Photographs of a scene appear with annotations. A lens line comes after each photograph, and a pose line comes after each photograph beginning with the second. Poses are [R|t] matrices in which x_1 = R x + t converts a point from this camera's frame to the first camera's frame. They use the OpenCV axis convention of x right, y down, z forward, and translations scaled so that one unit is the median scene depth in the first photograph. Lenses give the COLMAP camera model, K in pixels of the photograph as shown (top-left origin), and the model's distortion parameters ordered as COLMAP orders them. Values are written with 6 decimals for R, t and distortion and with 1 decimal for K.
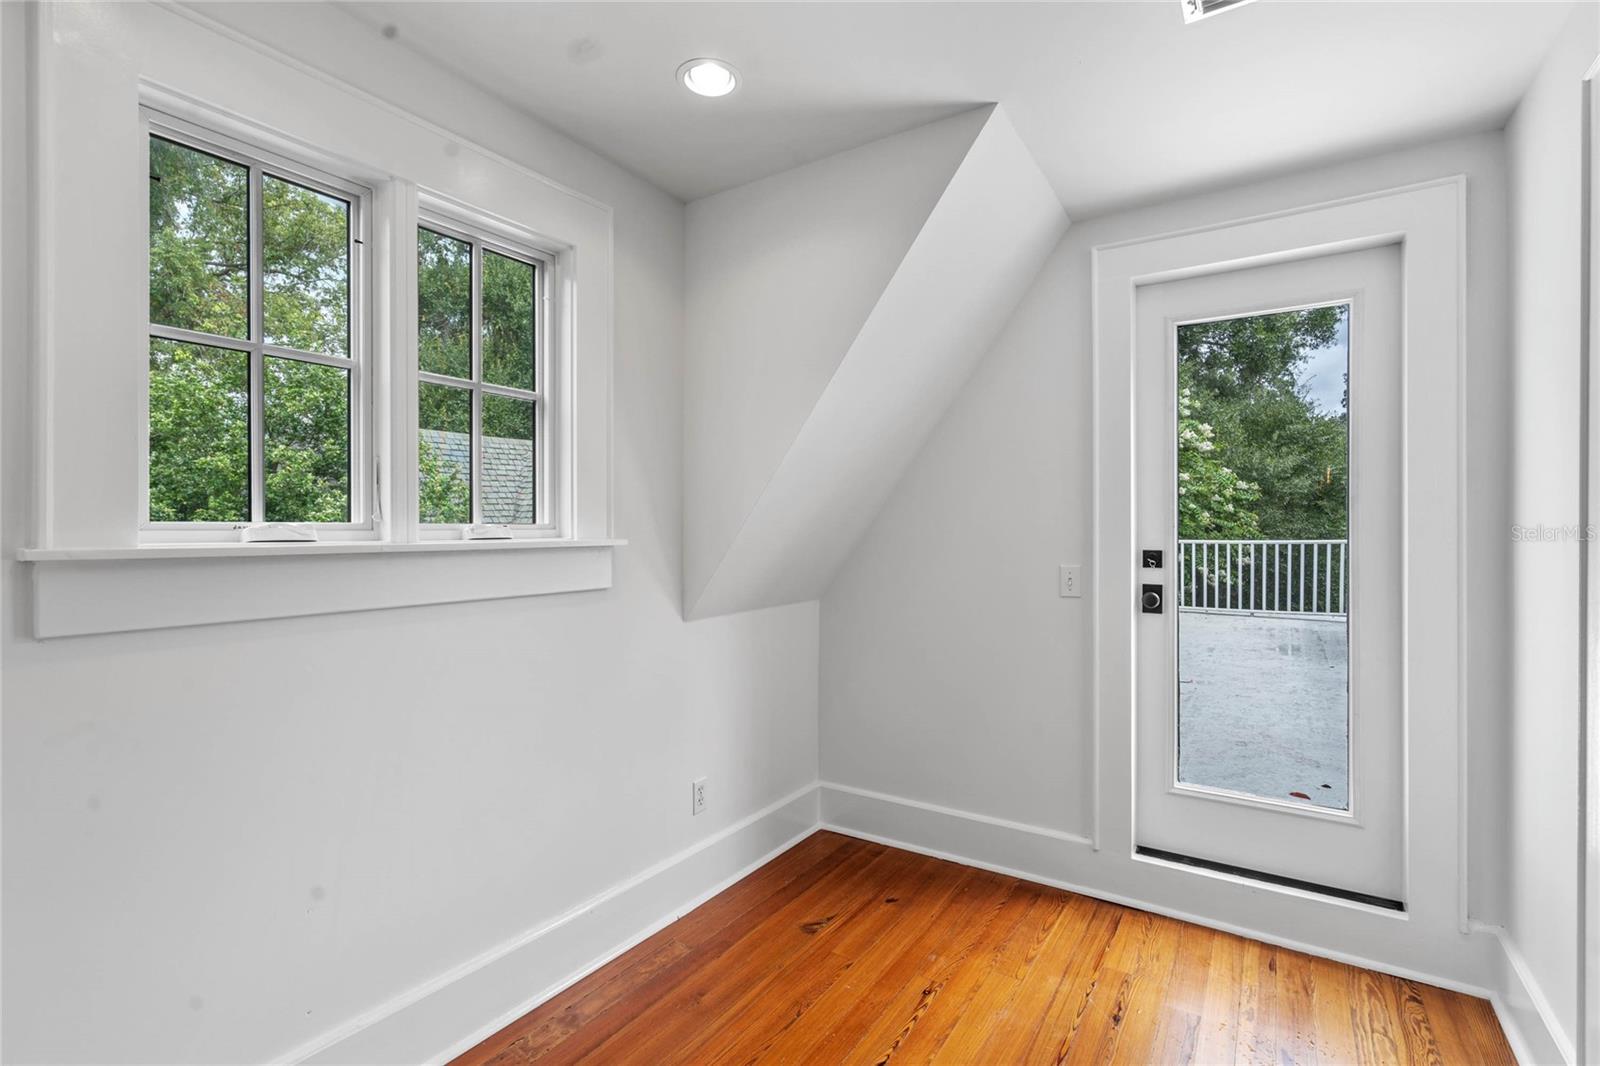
lens RADIAL K [[733.8, 0, 802.7], [0, 733.8, 531.7], [0, 0, 1]] dist [0.005420, 0.000458]
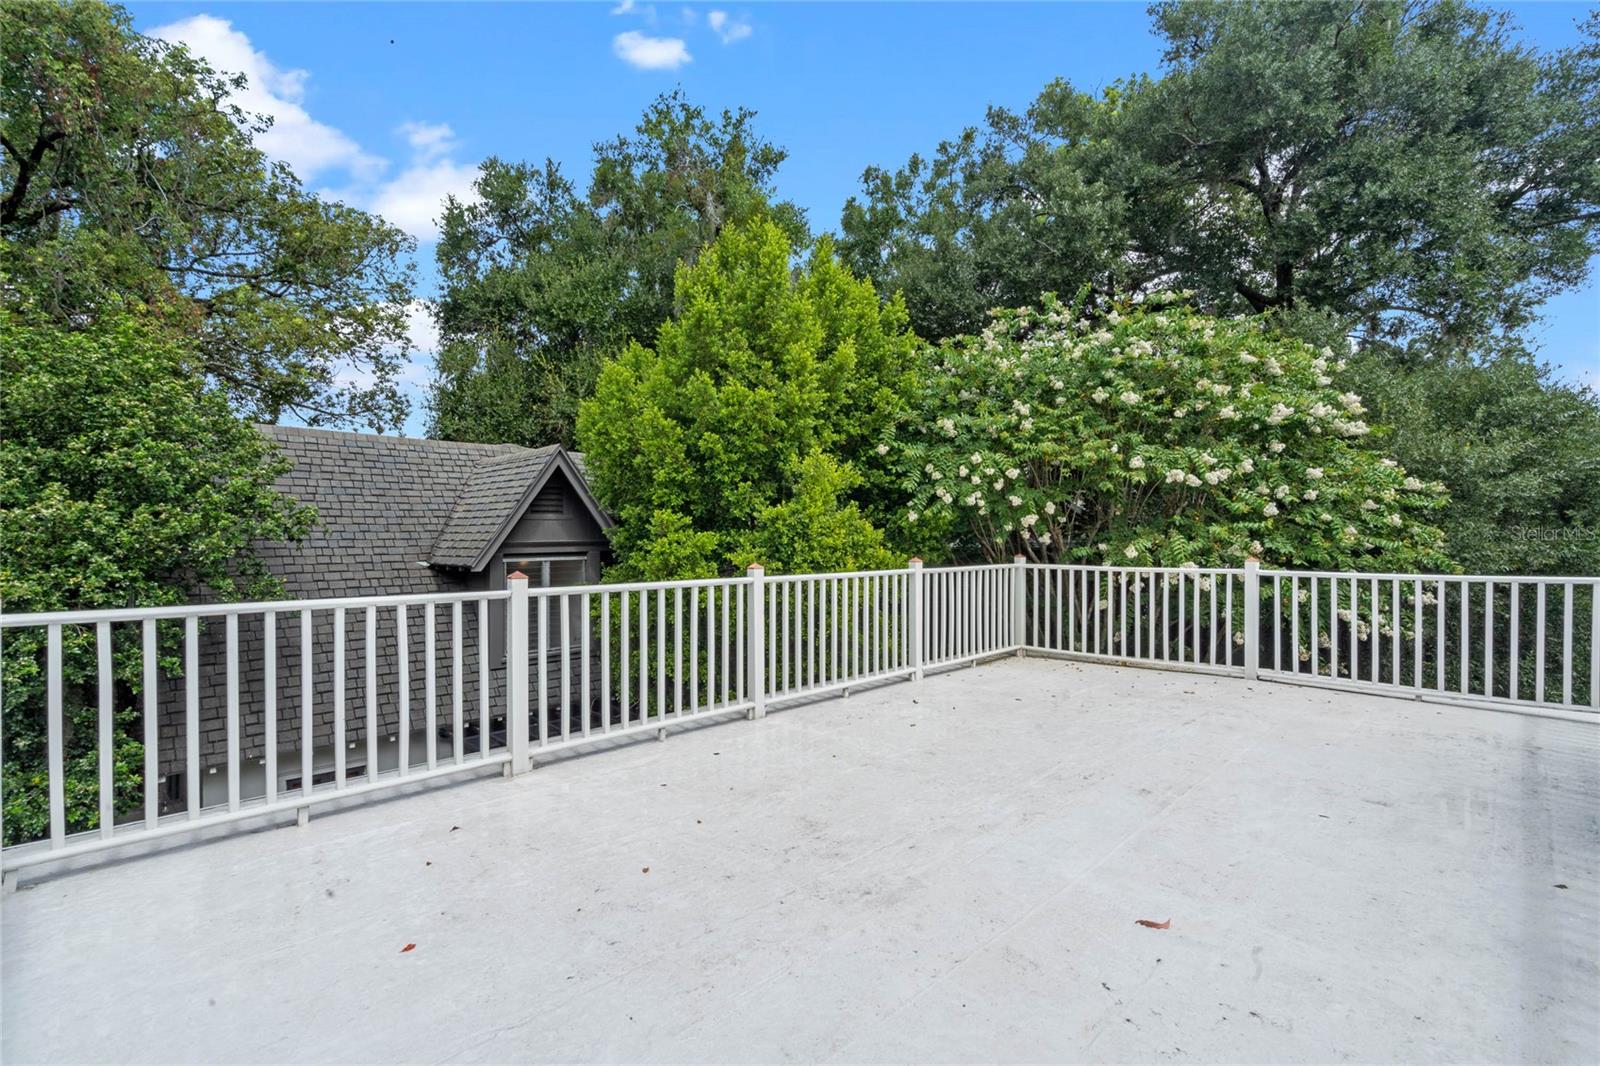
lens RADIAL K [[733.8, 0, 798.8], [0, 733.8, 535.4], [0, 0, 1]] dist [0.005420, 0.000458]
pose [[0.980381, 0.002588, -0.197093, 0.181916], [-0.005432, 0.999889, -0.013891, -0.006306], [0.197035, 0.014689, 0.980286, 0.240518]]
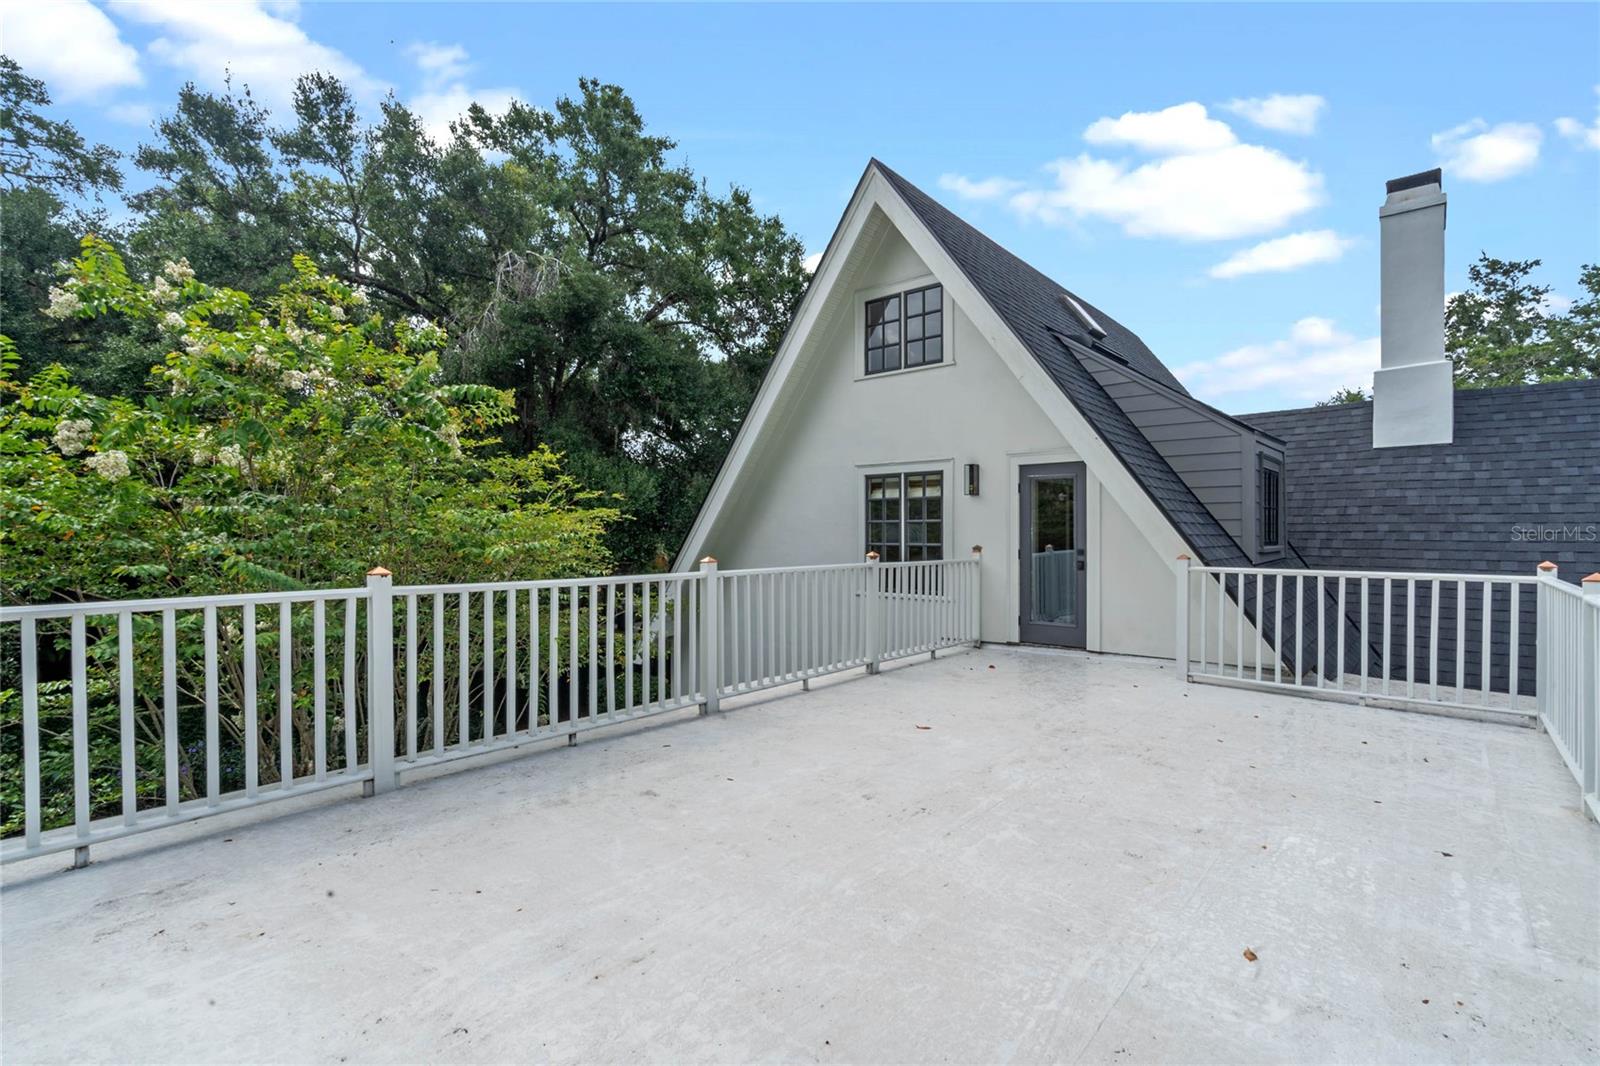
lens RADIAL K [[733.8, 0, 797.4], [0, 733.8, 538.7], [0, 0, 1]] dist [0.005420, 0.000458]
pose [[-0.990759, 0.002524, 0.135612, 0.272328], [0.004523, 0.999886, 0.014435, -0.014286], [-0.135560, 0.014915, -0.990657, 1.052526]]
